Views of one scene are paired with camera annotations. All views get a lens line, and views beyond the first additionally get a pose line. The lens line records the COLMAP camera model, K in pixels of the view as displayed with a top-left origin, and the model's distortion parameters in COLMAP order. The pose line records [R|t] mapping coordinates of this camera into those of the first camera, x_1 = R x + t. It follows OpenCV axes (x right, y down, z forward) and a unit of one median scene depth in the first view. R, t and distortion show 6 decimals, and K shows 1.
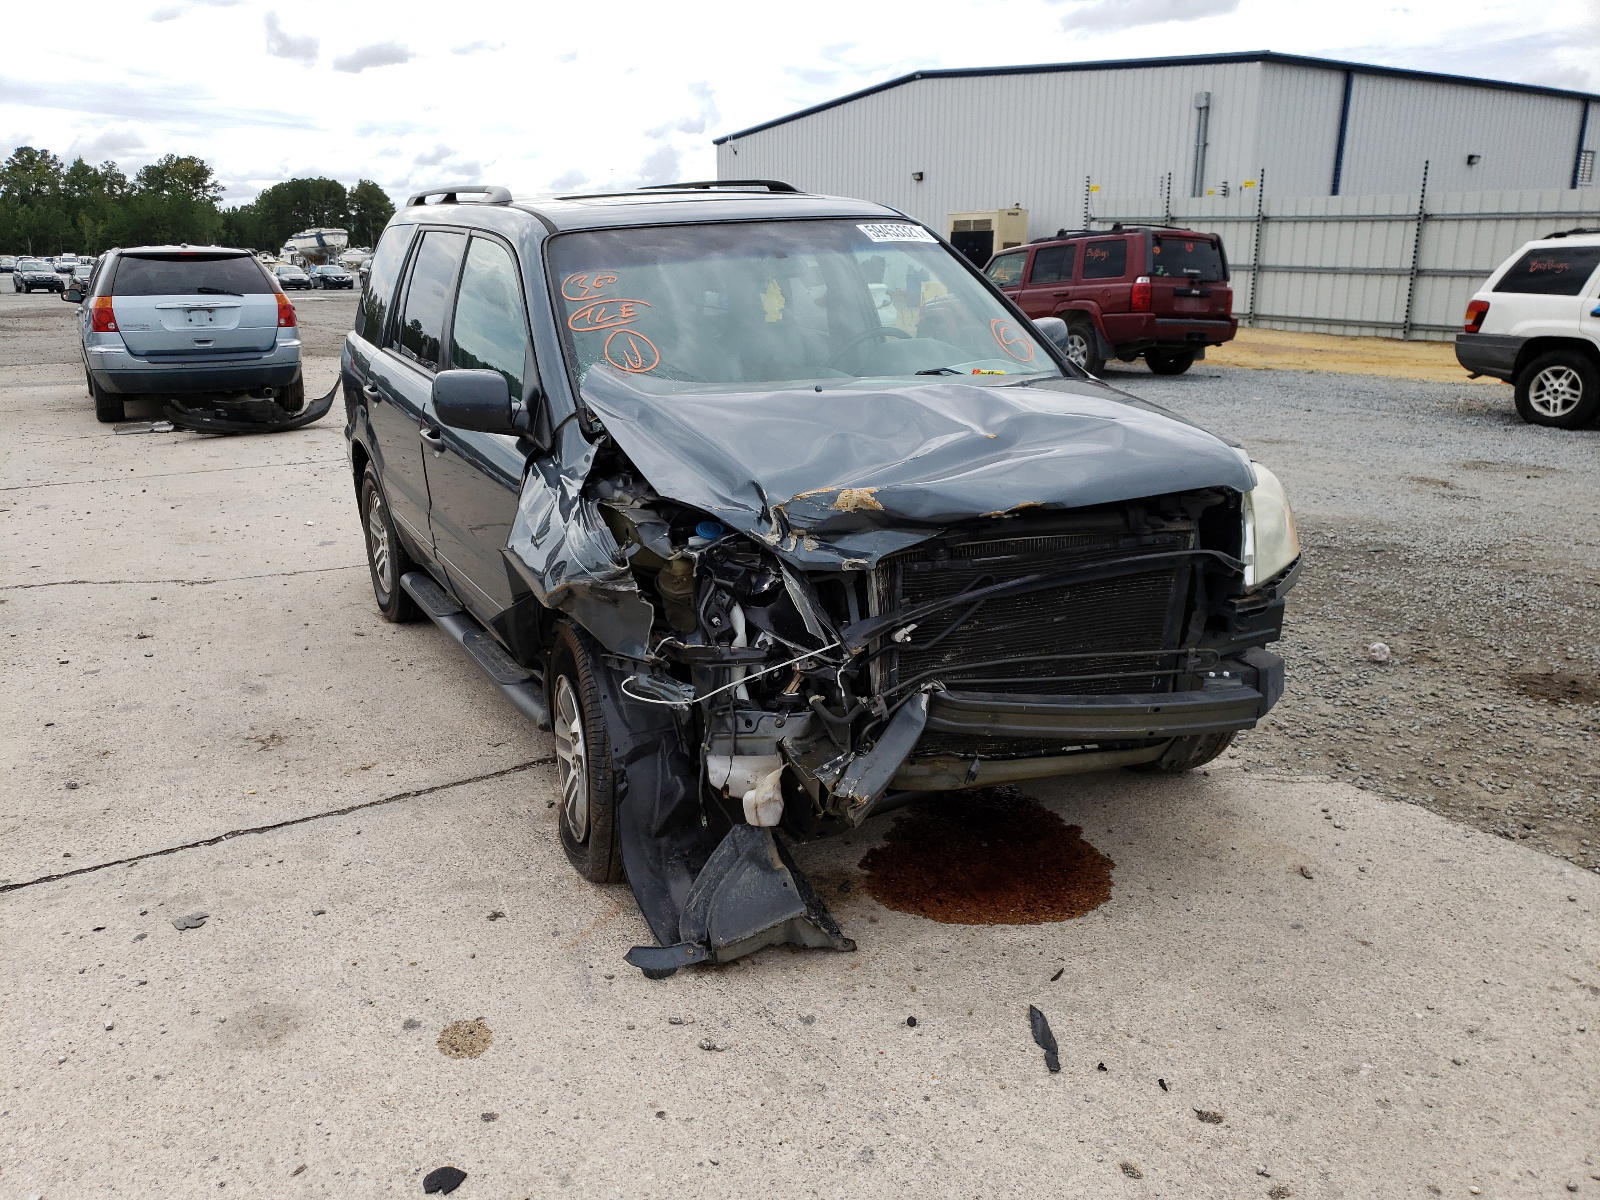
lens RADIAL K [[1219.9, 0, 810.5], [0, 1219.9, 600.6], [0, 0, 1]] dist [0.011035, 0.001755]
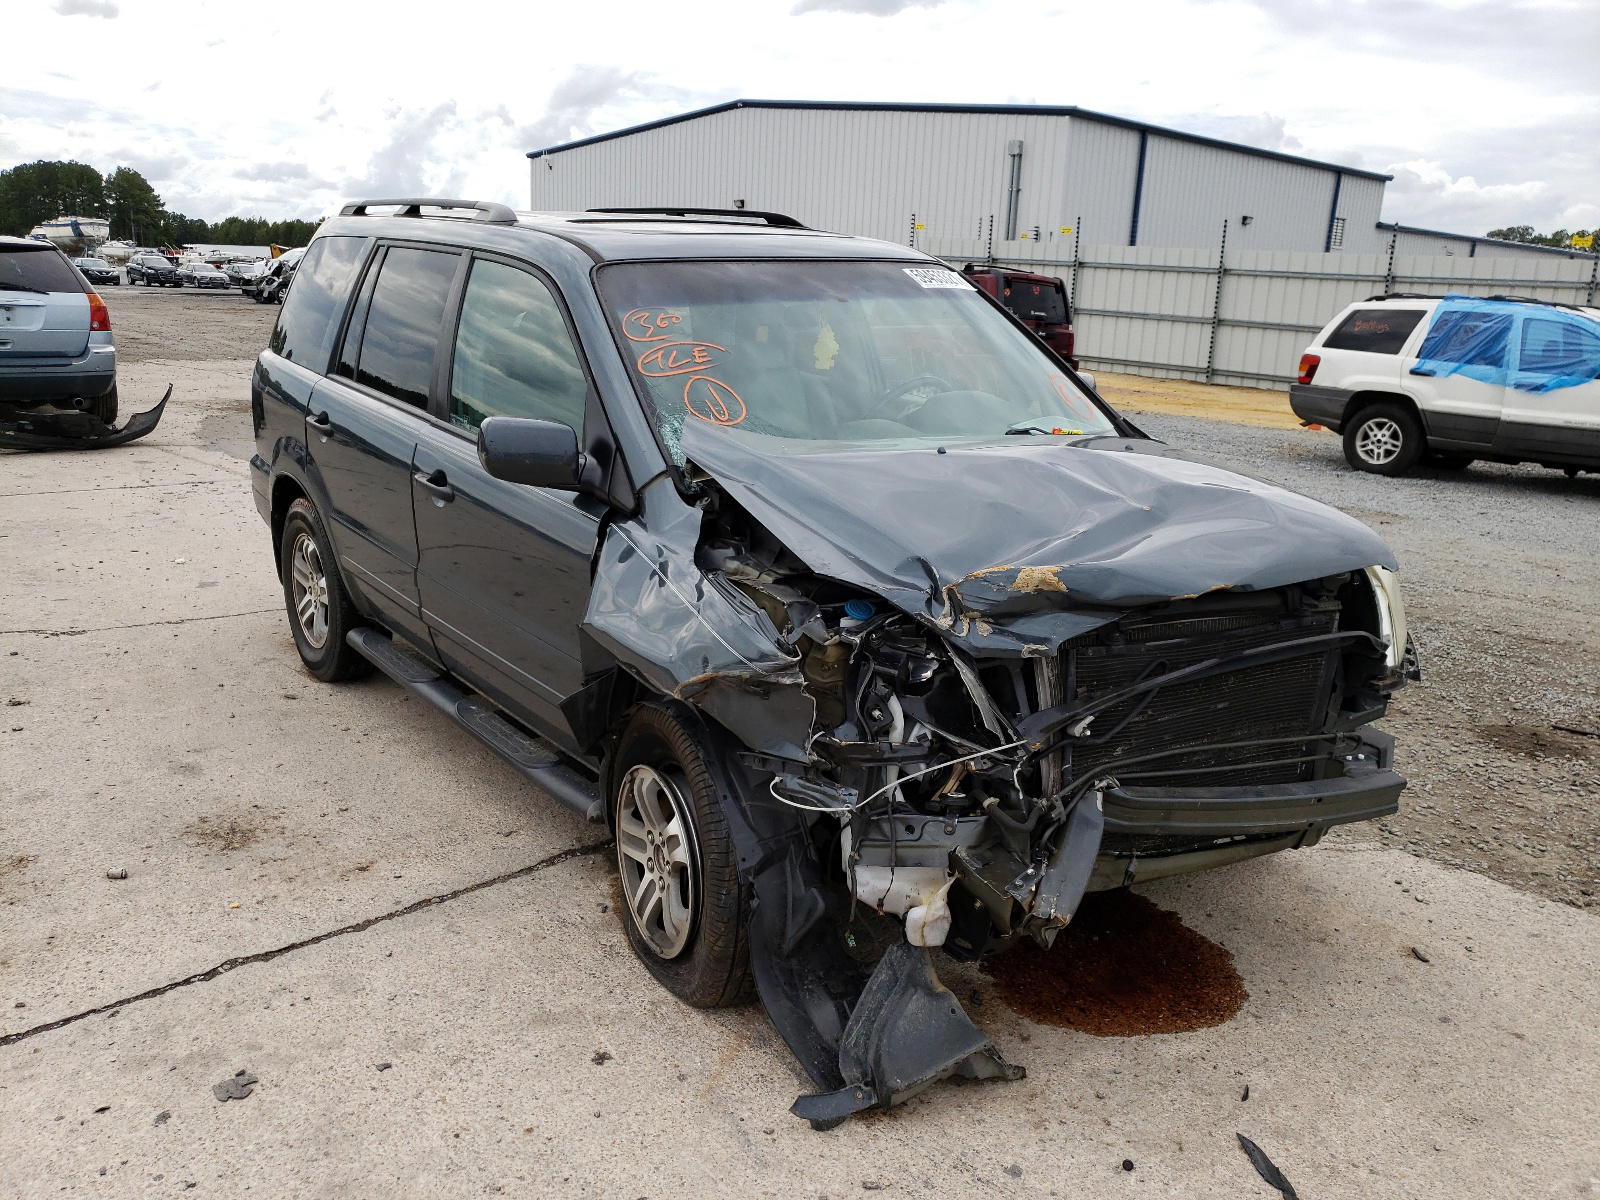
lens RADIAL K [[1225.0, 0, 836.4], [0, 1225.0, 604.7], [0, 0, 1]] dist [-0.051881, 0.113341]
pose [[0.984722, 0.003441, 0.174097, -0.226244], [-0.000788, 0.999883, -0.015303, -0.042886], [-0.174129, 0.014932, 0.984610, 0.117568]]
